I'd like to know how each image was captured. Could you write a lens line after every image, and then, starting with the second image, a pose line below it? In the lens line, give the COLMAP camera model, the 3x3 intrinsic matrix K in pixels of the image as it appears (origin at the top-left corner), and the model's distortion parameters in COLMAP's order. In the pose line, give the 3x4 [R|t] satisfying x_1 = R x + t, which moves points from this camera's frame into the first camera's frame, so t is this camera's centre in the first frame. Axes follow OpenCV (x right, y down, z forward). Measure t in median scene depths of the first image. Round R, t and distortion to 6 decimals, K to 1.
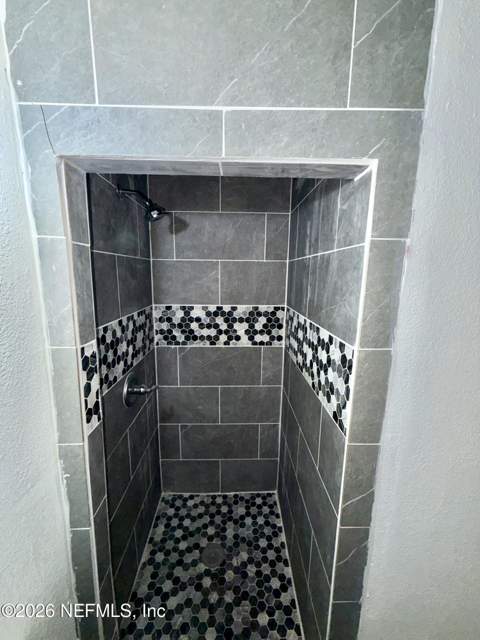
lens RADIAL K [[258.4, 0, 238.4], [0, 258.4, 318.7], [0, 0, 1]] dist [-0.001512, 0.000380]
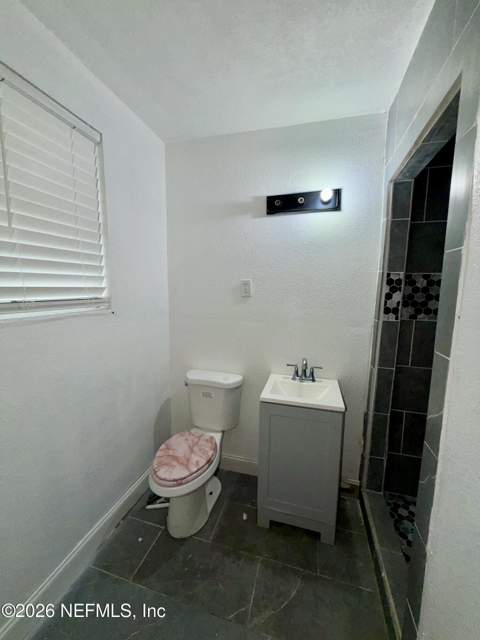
lens RADIAL K [[258.4, 0, 238.7], [0, 258.4, 320.0], [0, 0, 1]] dist [-0.001512, 0.000380]
pose [[-0.288038, 0.106083, -0.951725, 1.627374], [-0.179552, 0.970237, 0.162487, 0.342012], [0.940635, 0.217686, -0.260418, 0.503746]]
